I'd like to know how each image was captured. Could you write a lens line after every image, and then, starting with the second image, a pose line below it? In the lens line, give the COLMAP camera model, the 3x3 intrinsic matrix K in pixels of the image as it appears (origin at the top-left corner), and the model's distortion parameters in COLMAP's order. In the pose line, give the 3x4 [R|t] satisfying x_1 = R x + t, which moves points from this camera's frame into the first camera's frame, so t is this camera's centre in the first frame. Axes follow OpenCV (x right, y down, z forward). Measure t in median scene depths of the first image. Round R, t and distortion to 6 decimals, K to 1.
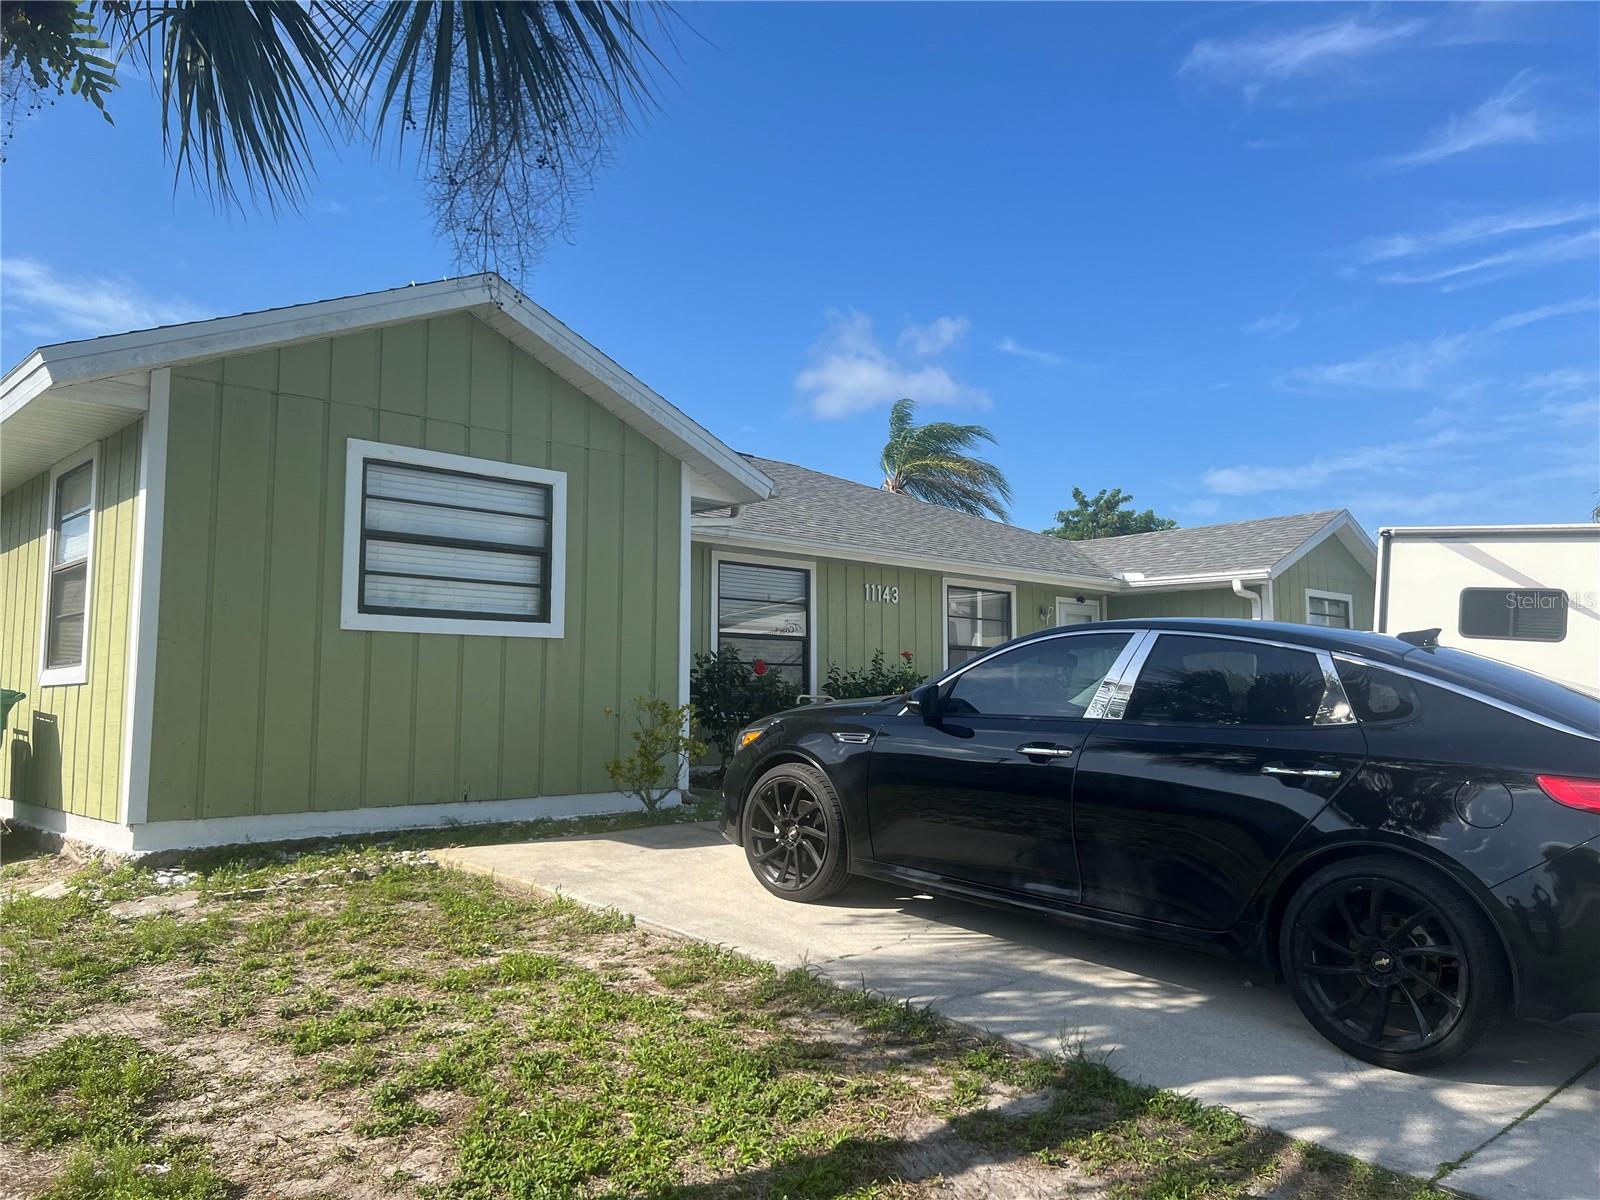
lens RADIAL K [[1215.5, 0, 800.2], [0, 1215.5, 592.4], [0, 0, 1]] dist [0.040575, -0.043144]
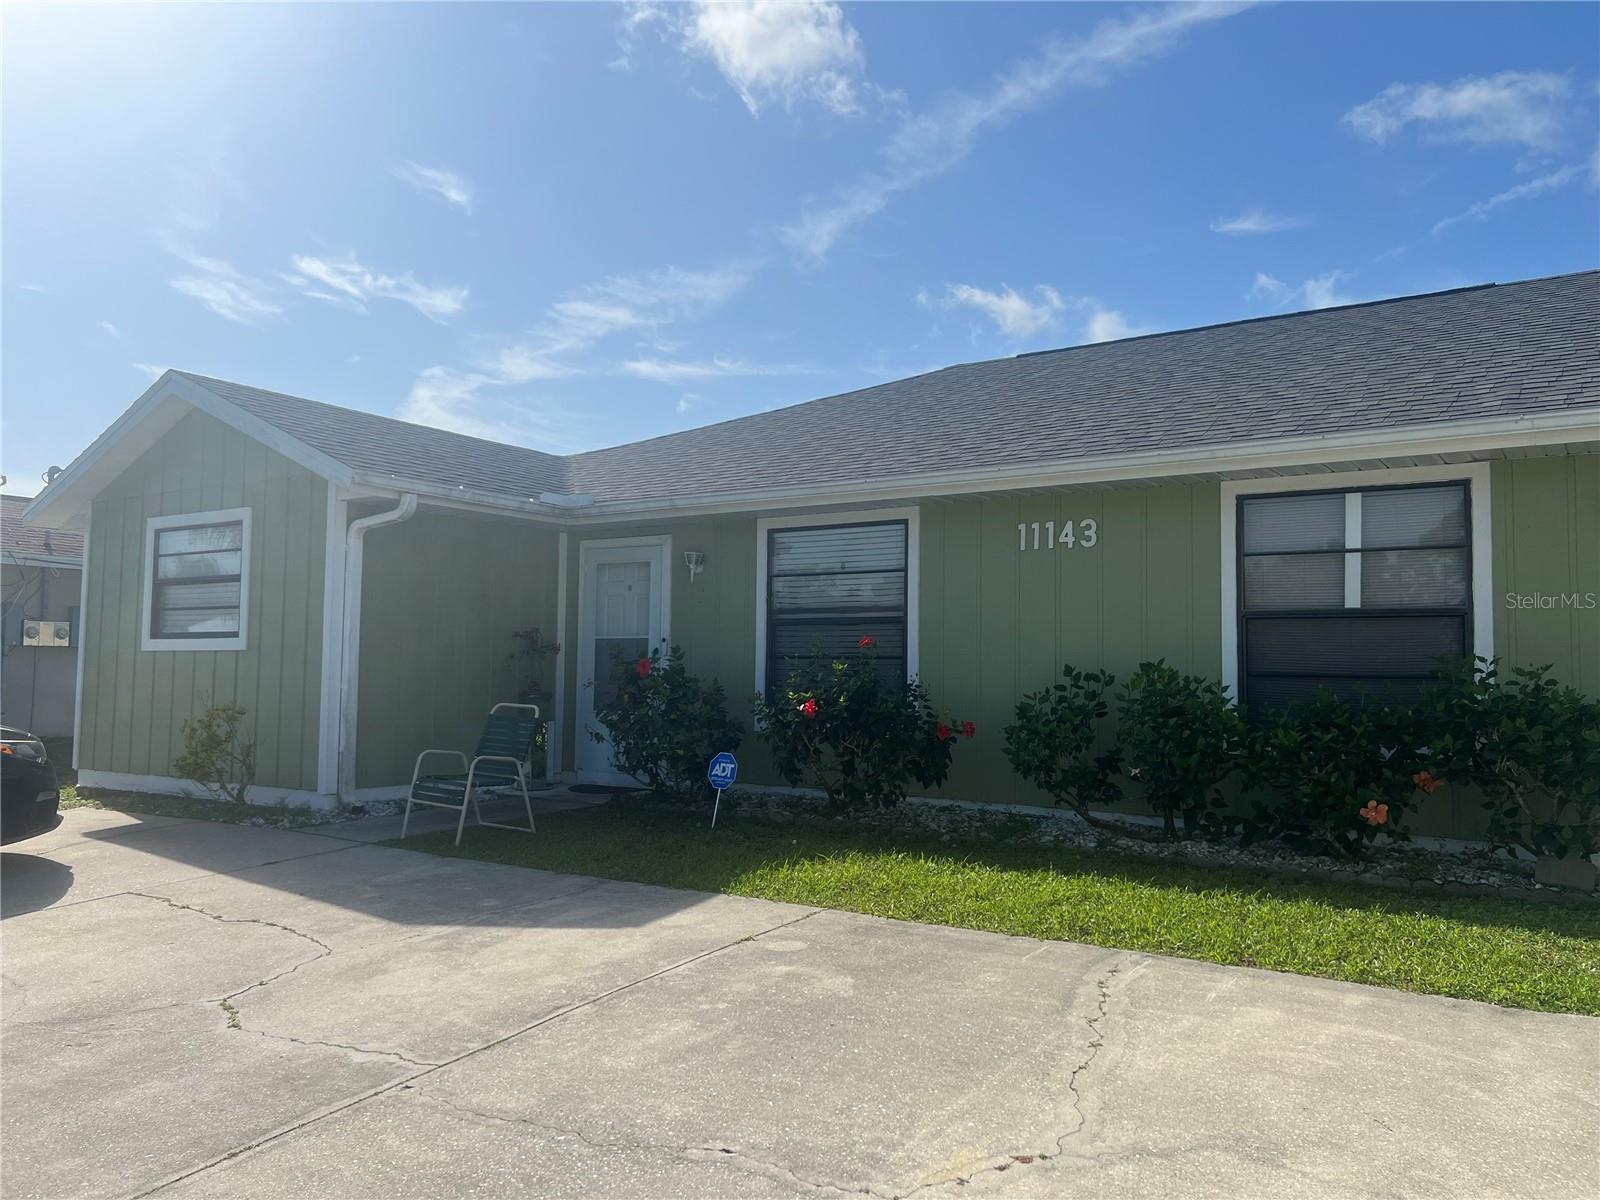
lens RADIAL K [[1215.5, 0, 800.4], [0, 1215.5, 603.0], [0, 0, 1]] dist [0.040575, -0.043144]
pose [[0.225464, -0.066240, -0.971997, 1.059276], [0.076662, 0.995799, -0.050080, 0.093010], [0.971231, -0.063224, 0.229594, 1.239654]]
